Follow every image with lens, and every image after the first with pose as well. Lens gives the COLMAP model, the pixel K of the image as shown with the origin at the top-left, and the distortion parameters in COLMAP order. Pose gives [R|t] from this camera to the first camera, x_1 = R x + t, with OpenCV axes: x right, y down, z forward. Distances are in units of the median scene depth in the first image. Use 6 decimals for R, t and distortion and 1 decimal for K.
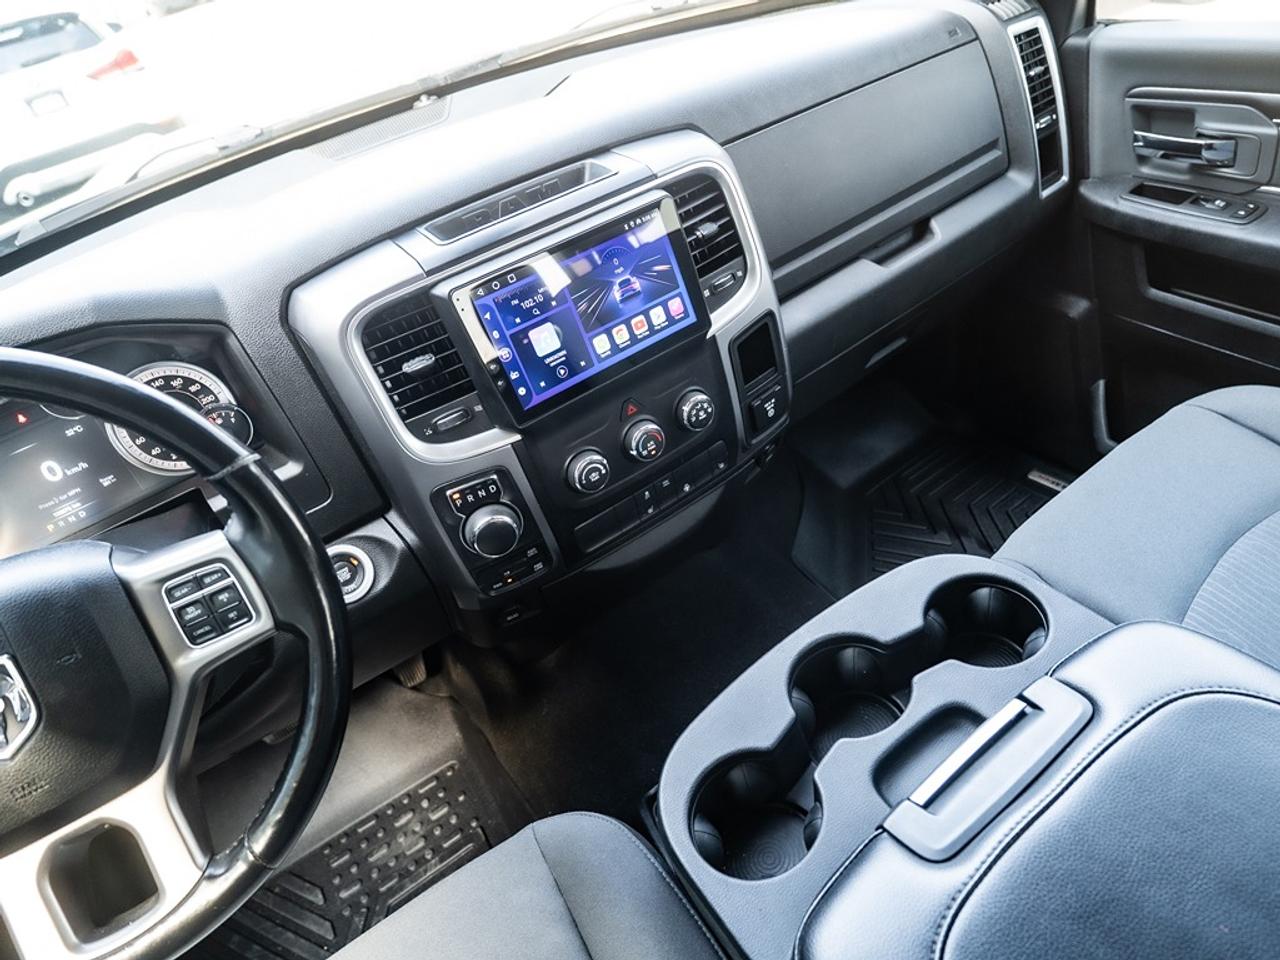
lens RADIAL K [[760.0, 0, 665.2], [0, 760.0, 474.3], [0, 0, 1]] dist [-0.008633, -0.003688]
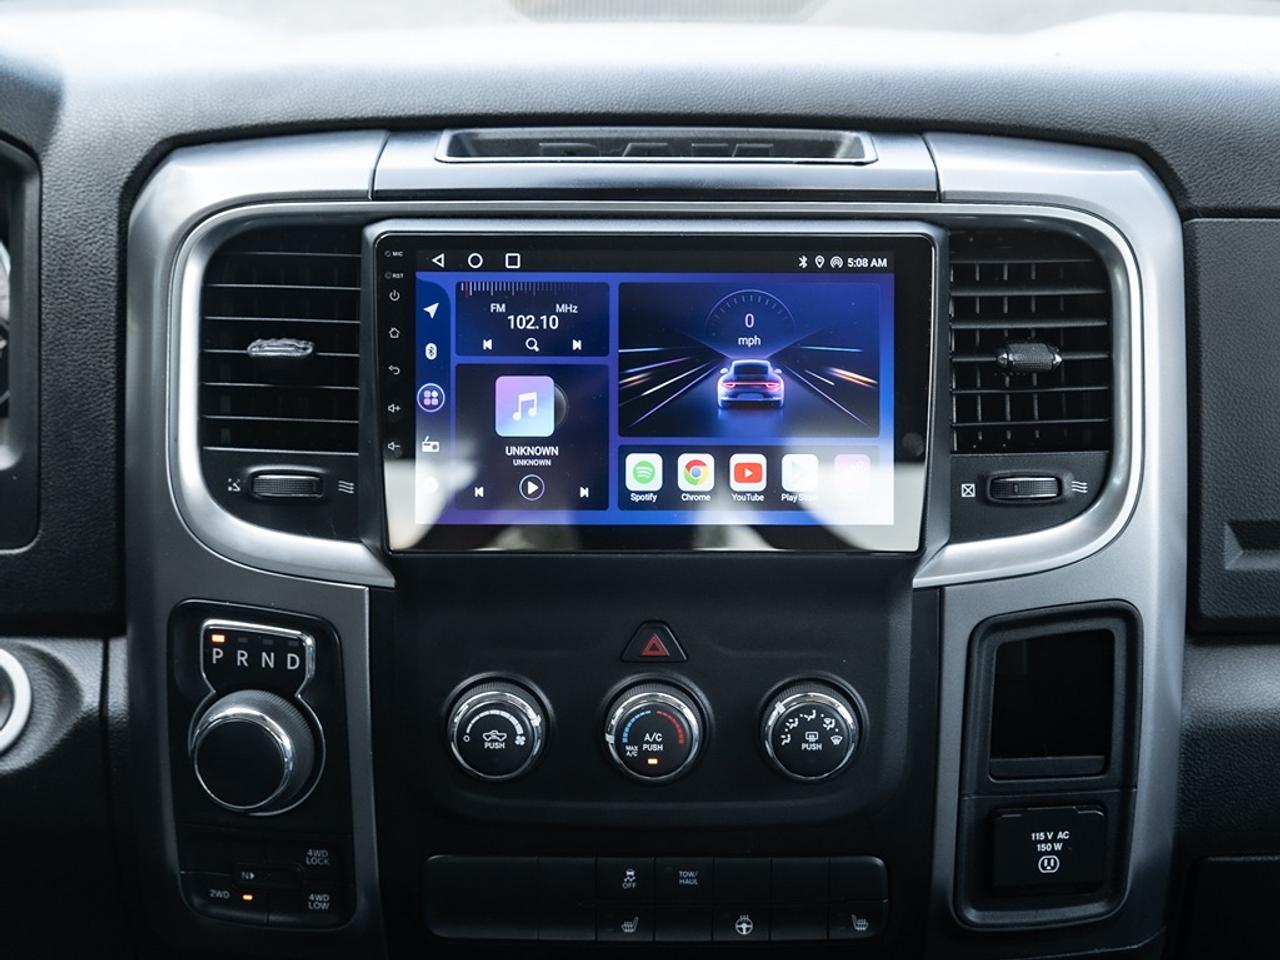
lens RADIAL K [[2525.7, 0, 642.9], [0, 2525.7, 410.1], [0, 0, 1]] dist [0.024060, 0.010787]
pose [[0.805682, 0.341555, -0.483960, 0.611562], [-0.485716, 0.848587, -0.209714, 0.105444], [0.339053, 0.404030, 0.849590, -0.260075]]
